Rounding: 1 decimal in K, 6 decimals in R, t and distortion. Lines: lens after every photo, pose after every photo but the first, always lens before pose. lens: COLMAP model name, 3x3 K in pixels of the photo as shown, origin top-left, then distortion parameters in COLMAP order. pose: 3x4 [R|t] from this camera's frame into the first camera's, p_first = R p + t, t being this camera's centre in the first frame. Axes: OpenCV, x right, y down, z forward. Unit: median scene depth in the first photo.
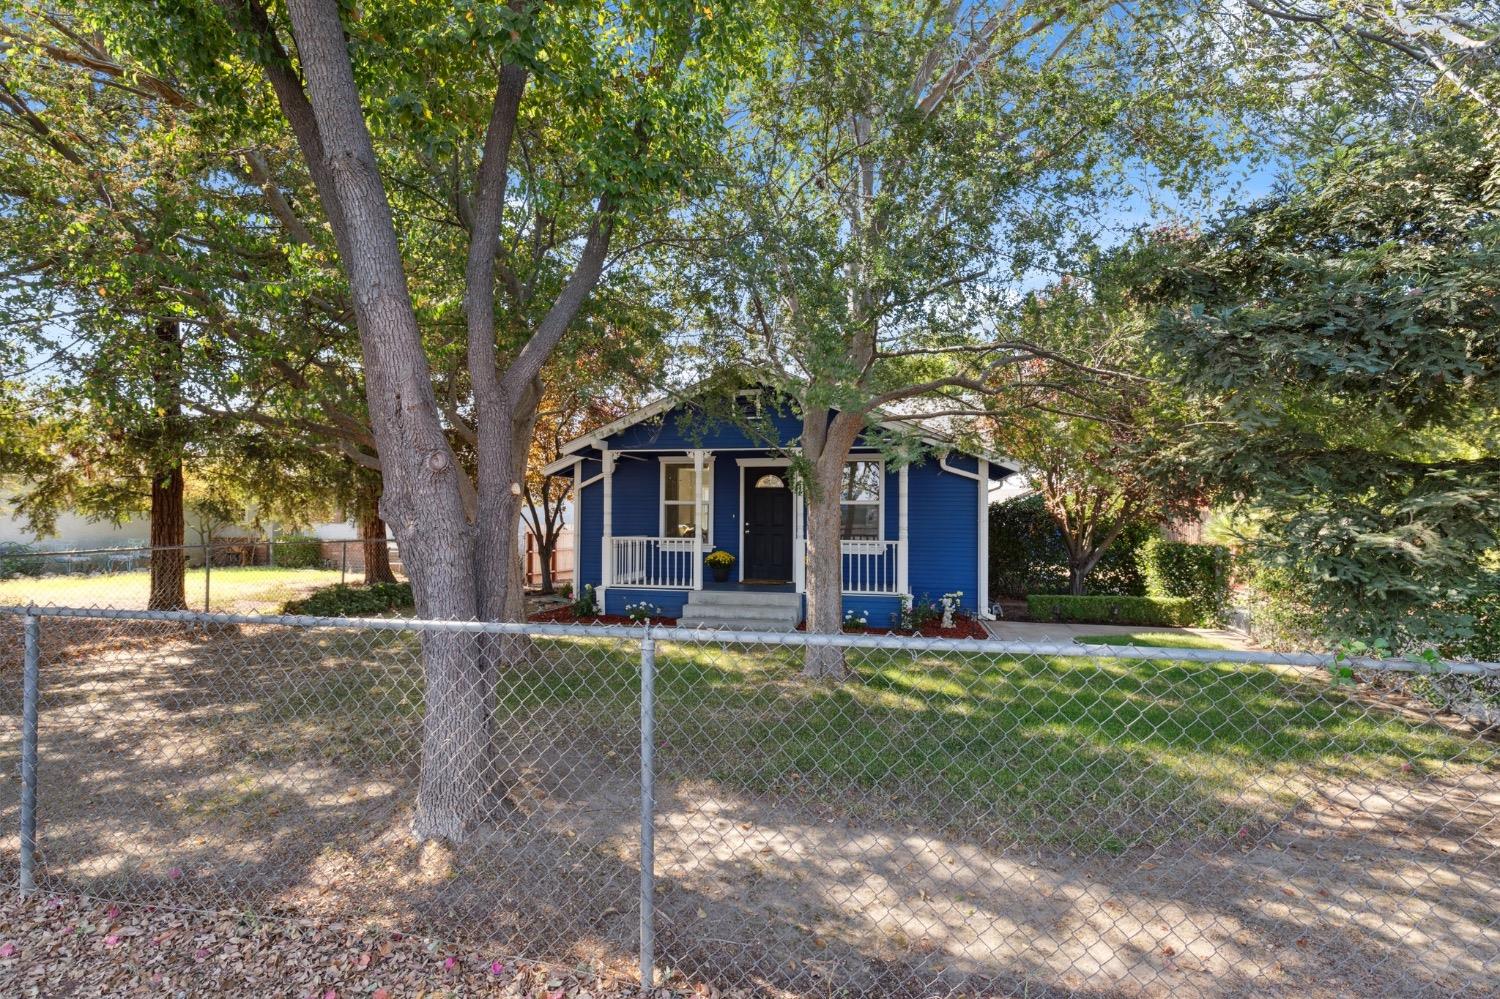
lens RADIAL K [[761.3, 0, 748.2], [0, 761.3, 499.5], [0, 0, 1]] dist [-0.002207, -0.001373]
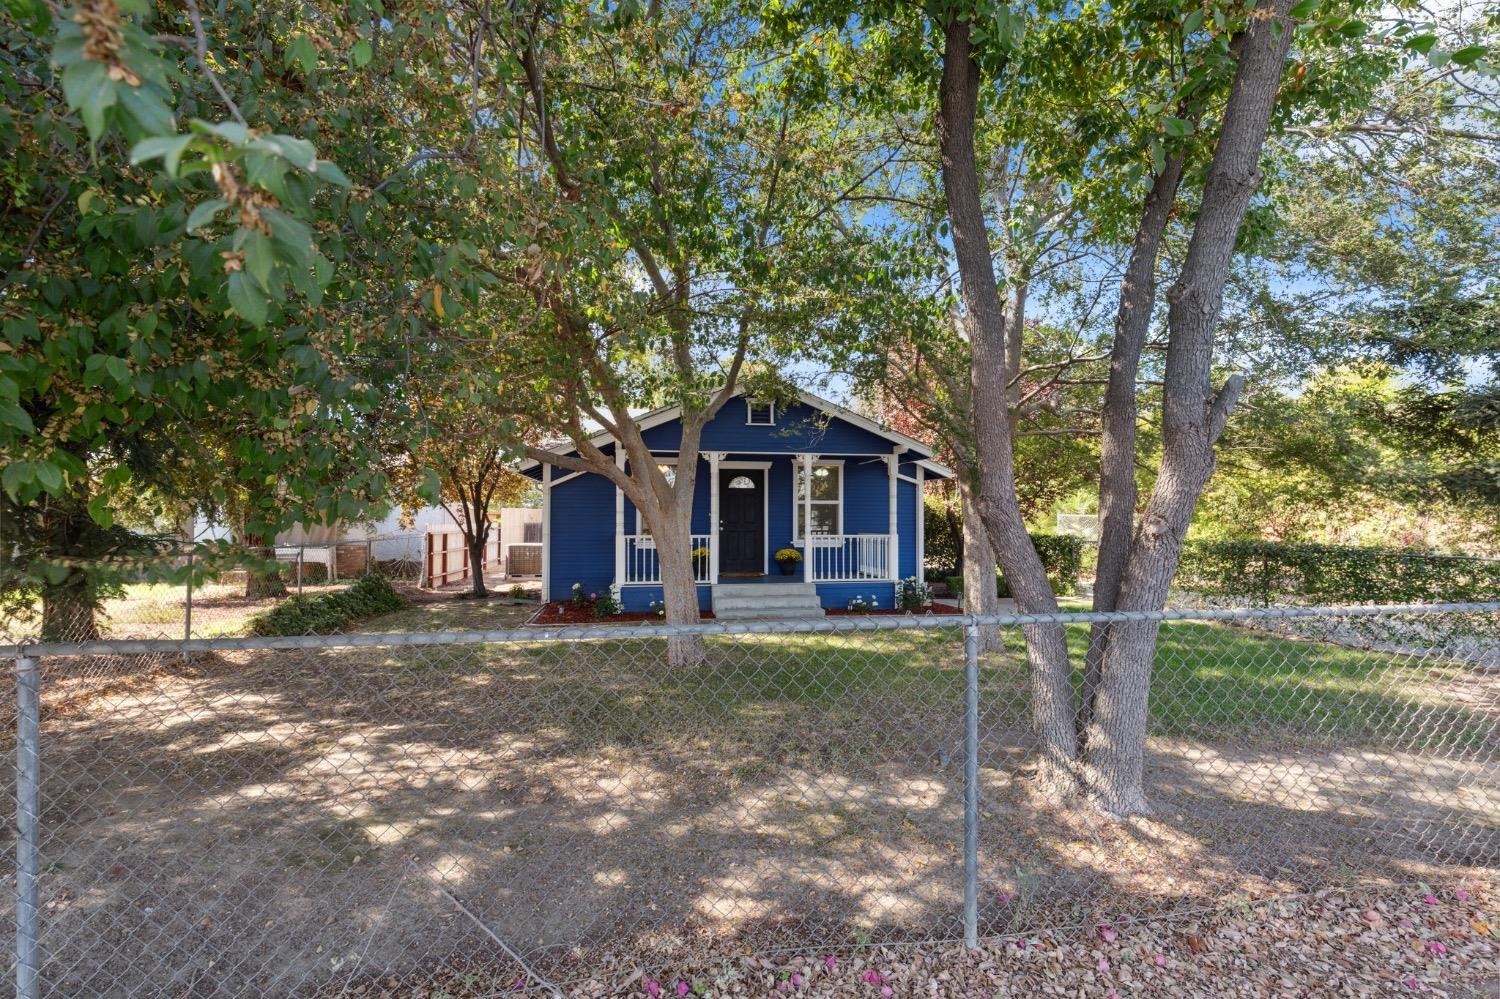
lens RADIAL K [[691.9, 0, 751.6], [0, 691.9, 496.6], [0, 0, 1]] dist [0.009337, -0.000986]
pose [[0.922839, 0.004488, 0.385159, -0.470597], [-0.003235, 0.999987, -0.003902, 0.000576], [-0.385172, 0.002355, 0.922842, 0.107048]]
